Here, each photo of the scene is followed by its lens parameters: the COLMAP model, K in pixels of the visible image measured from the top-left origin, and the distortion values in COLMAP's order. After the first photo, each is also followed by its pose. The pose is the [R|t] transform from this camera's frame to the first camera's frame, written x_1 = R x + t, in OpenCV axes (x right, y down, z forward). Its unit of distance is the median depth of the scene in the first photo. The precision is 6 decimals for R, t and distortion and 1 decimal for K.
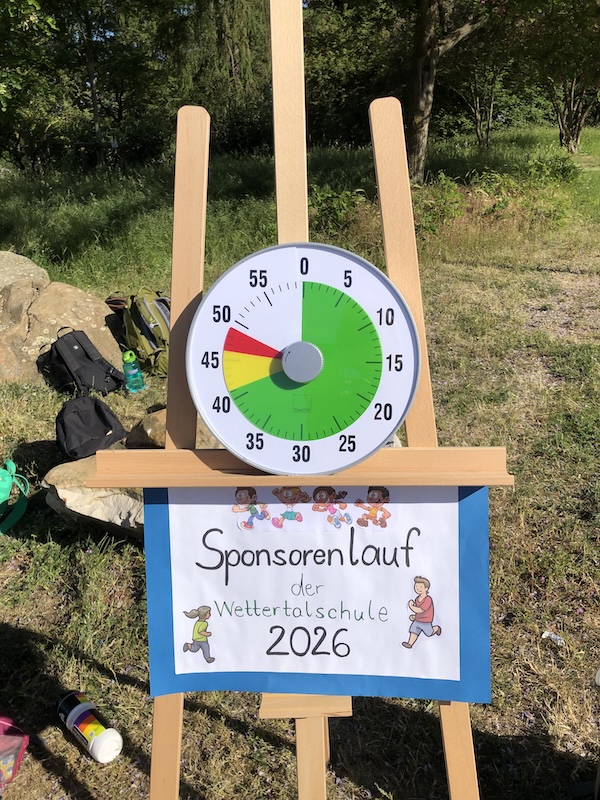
lens RADIAL K [[665.2, 0, 300.0], [0, 665.2, 400.0], [0, 0, 1]] dist [0.001276, -0.000715]
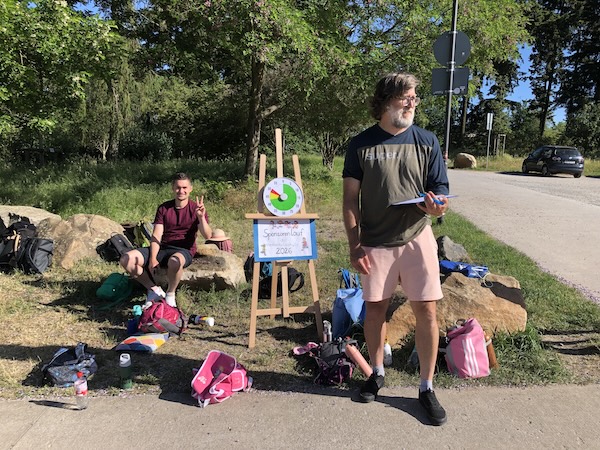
lens RADIAL K [[498.9, 0, 300.0], [0, 498.9, 225.0], [0, 0, 1]] dist [0.001276, -0.000715]
pose [[0.952885, 0.015558, 0.302933, -1.076722], [0.055882, 0.972586, -0.225727, 1.074515], [-0.298141, 0.232021, 0.925893, -2.766800]]
